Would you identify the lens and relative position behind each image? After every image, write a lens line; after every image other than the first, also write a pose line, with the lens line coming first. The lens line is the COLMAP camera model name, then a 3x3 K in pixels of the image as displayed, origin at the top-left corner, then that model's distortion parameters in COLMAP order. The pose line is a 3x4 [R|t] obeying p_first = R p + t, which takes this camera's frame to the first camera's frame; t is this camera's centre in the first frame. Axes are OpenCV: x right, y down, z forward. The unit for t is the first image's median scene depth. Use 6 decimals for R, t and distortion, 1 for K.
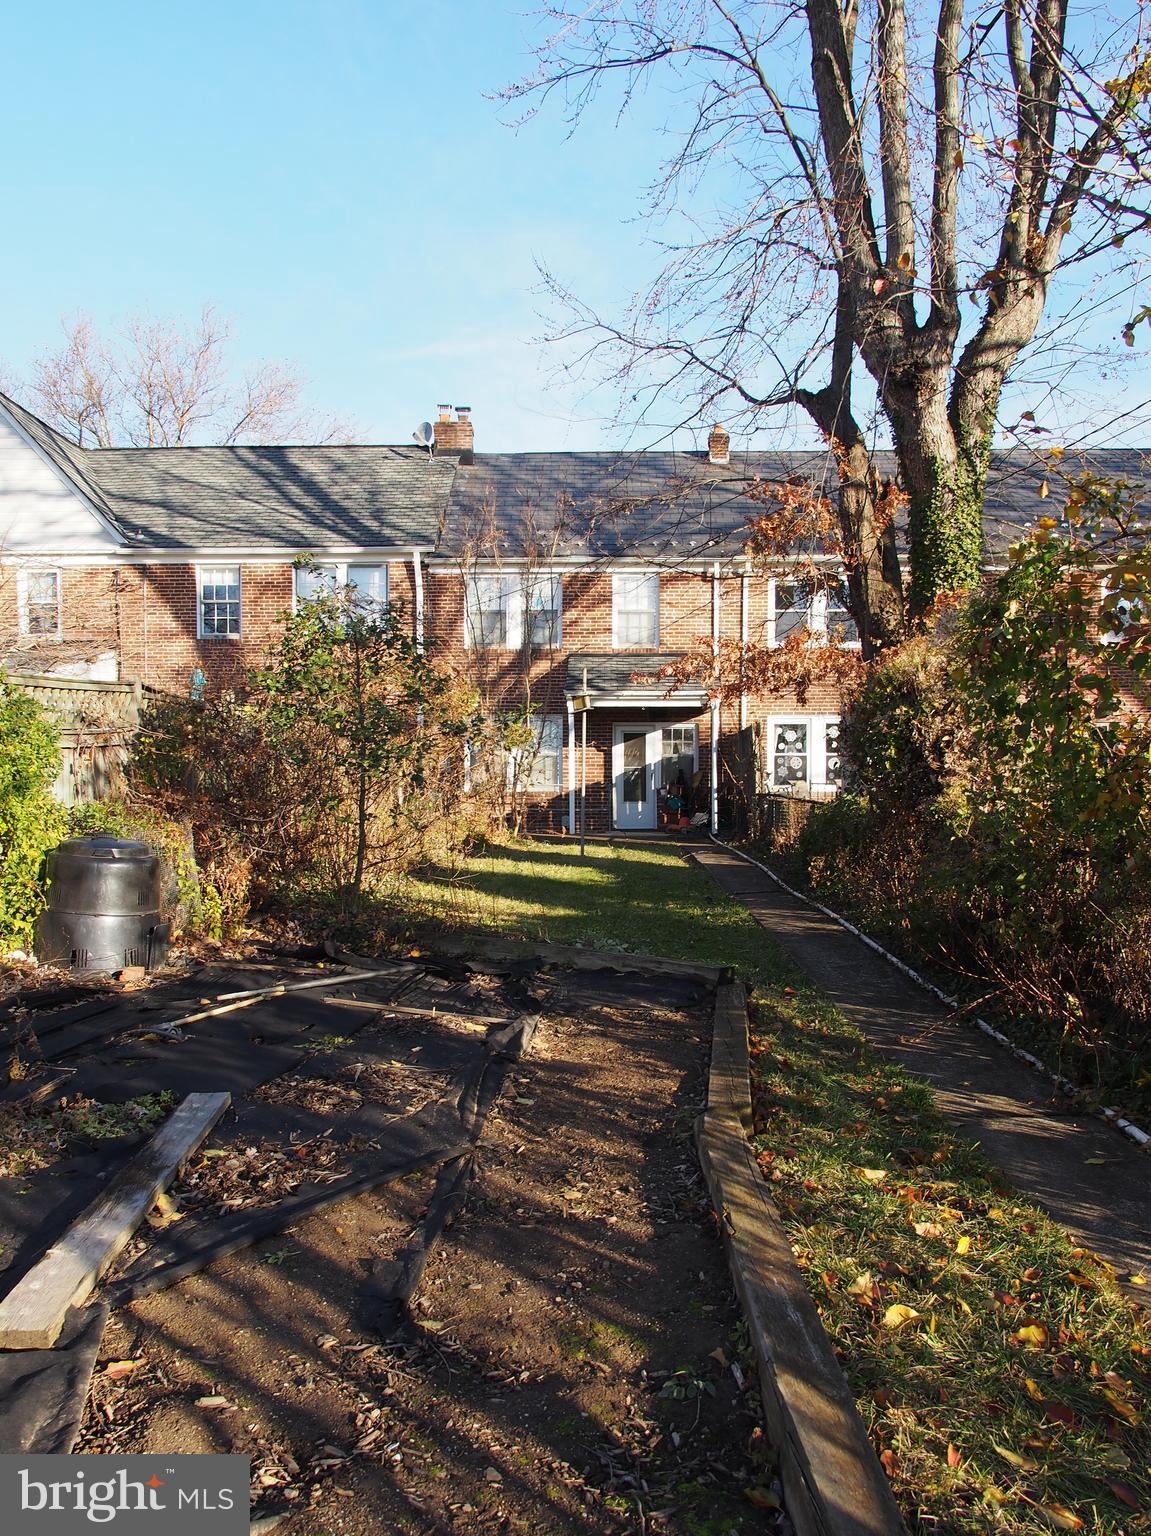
lens RADIAL K [[1112.3, 0, 575.5], [0, 1112.3, 768.0], [0, 0, 1]] dist [-0.010417, 0.004303]
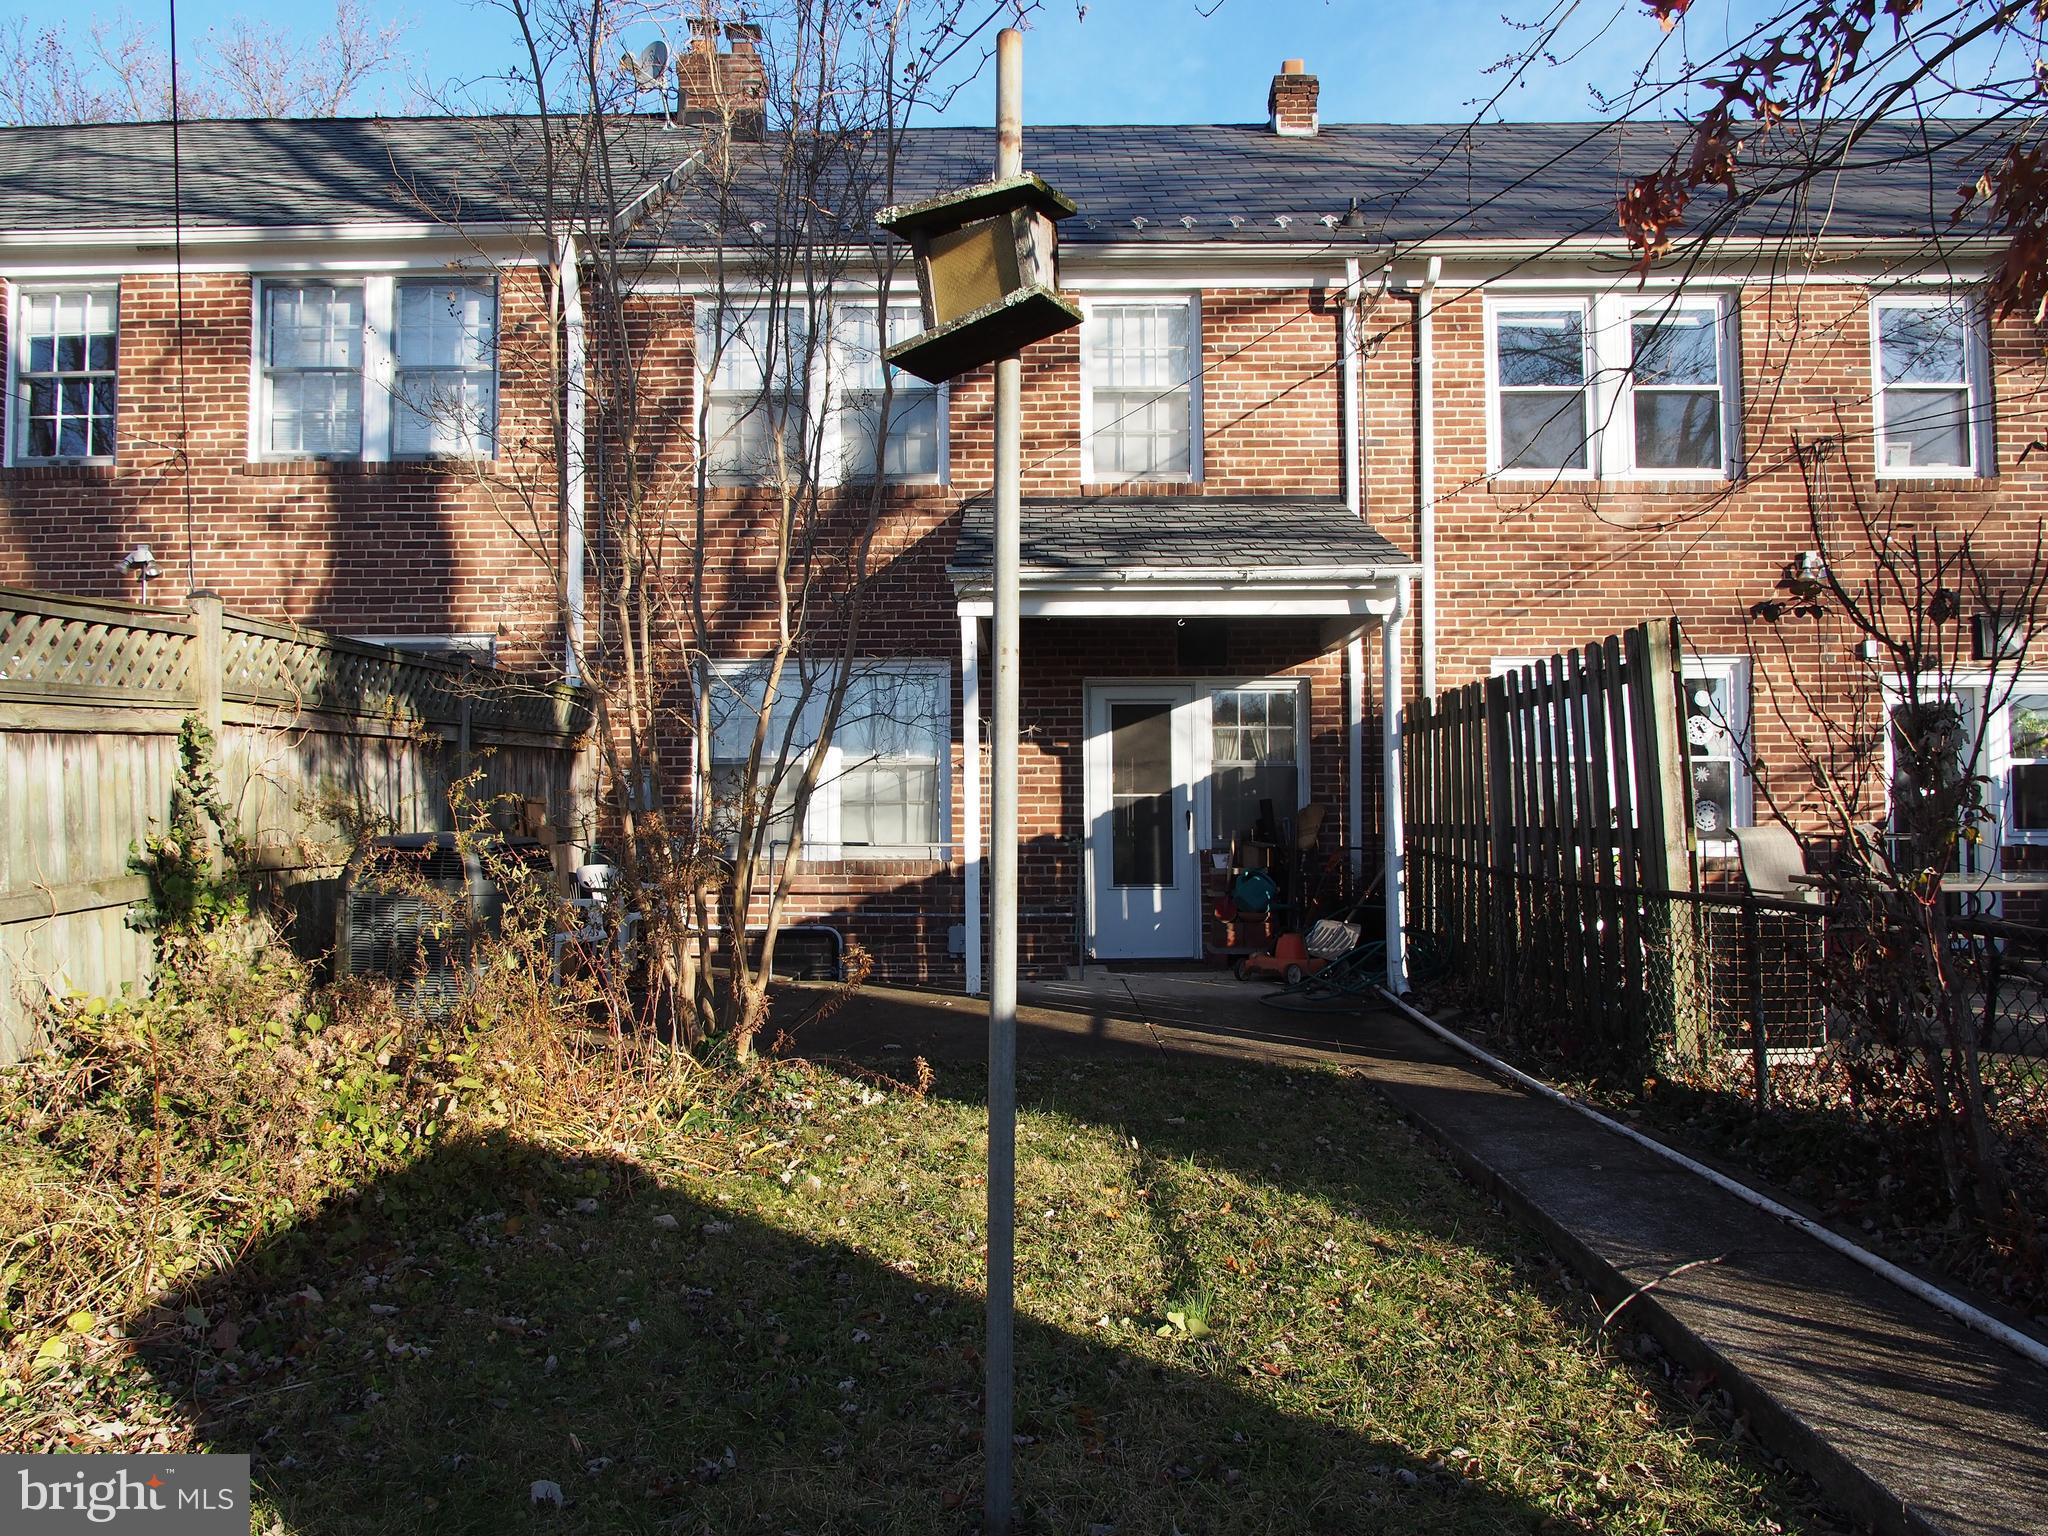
lens RADIAL K [[1483.1, 0, 1024.0], [0, 1483.1, 768.0], [0, 0, 1]] dist [-0.010417, 0.004303]
pose [[0.999785, -0.005367, 0.020039, 0.002911], [0.005832, 0.999713, -0.023225, 0.001588], [-0.019908, 0.023337, 0.999529, 0.493999]]
